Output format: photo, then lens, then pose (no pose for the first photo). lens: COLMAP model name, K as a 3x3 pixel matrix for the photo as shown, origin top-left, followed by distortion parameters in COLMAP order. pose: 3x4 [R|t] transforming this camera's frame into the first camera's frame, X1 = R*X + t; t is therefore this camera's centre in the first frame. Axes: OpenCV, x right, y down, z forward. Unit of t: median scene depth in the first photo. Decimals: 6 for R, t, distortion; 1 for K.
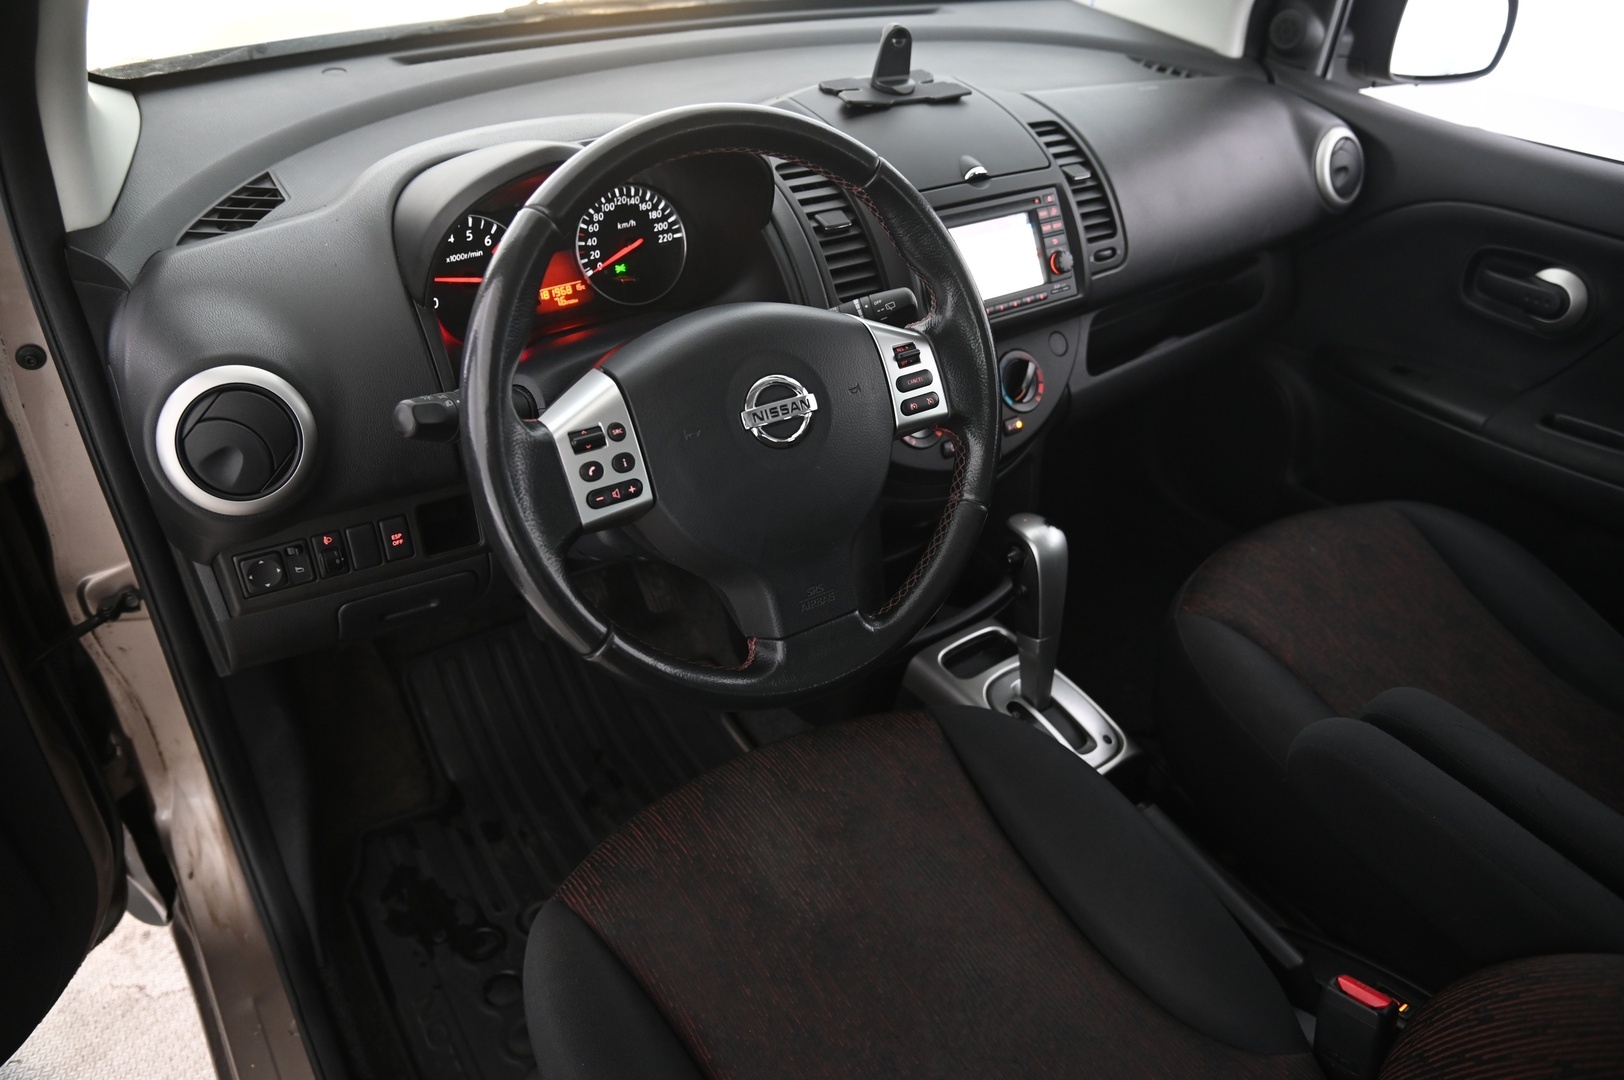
lens RADIAL K [[1086.1, 0, 804.4], [0, 1086.1, 552.3], [0, 0, 1]] dist [-0.127697, 0.055946]
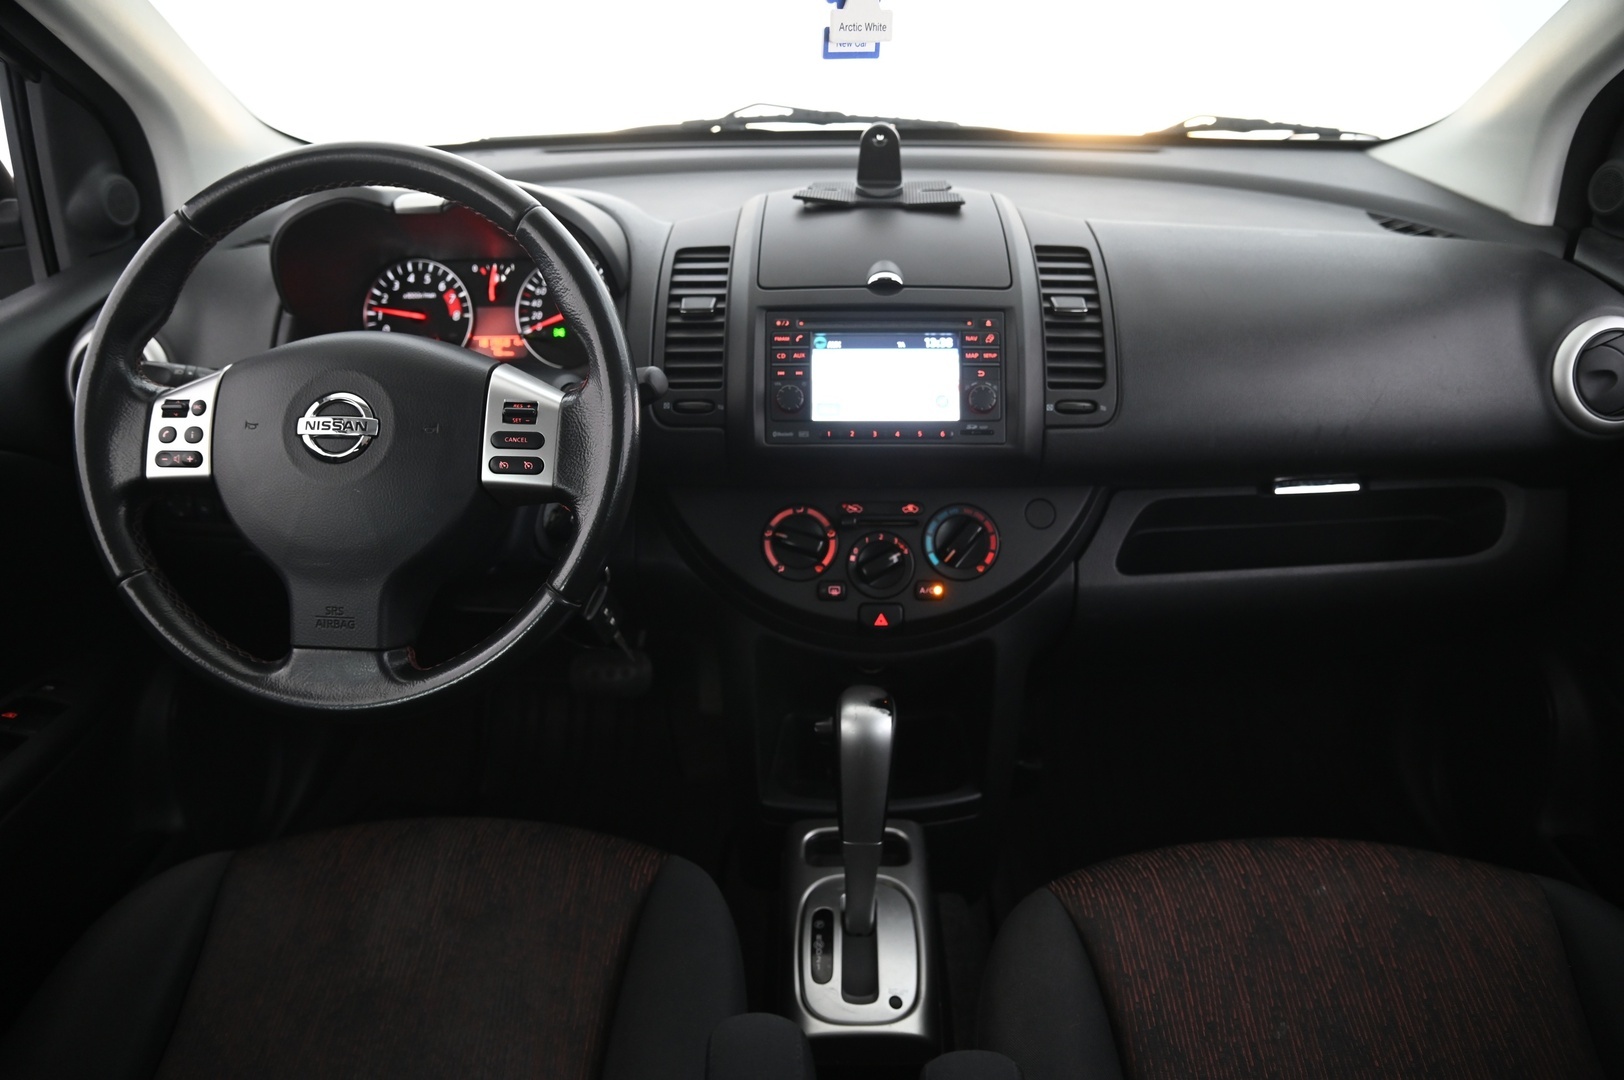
lens RADIAL K [[1086.1, 0, 801.9], [0, 1086.1, 547.5], [0, 0, 1]] dist [-0.127697, 0.055946]
pose [[0.803084, 0.229534, -0.549883, 0.645525], [-0.321037, 0.944111, -0.074770, -0.062536], [0.501988, 0.236579, 0.831889, 0.290219]]
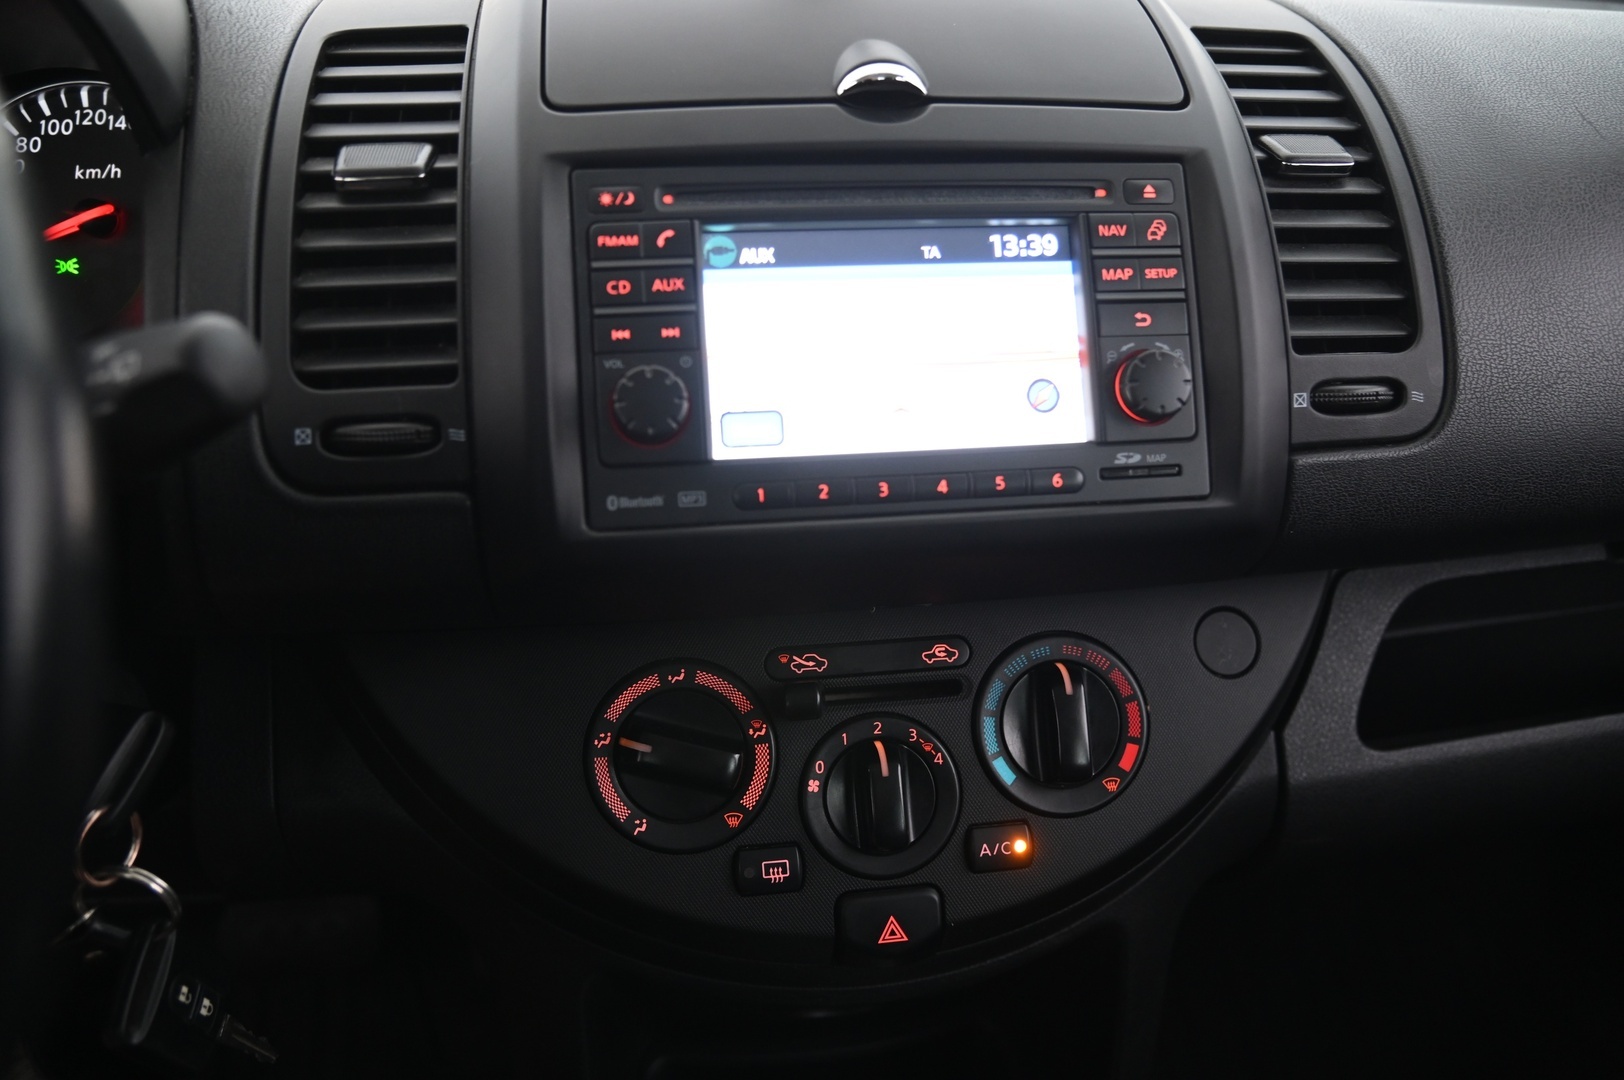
lens RADIAL K [[1247.4, 0, 816.9], [0, 1247.4, 543.1], [0, 0, 1]] dist [-0.081638, 0.036823]
pose [[0.897662, 0.170734, -0.406266, 0.326674], [-0.246494, 0.958724, -0.141735, -0.160039], [0.365298, 0.227373, 0.902695, 0.684759]]
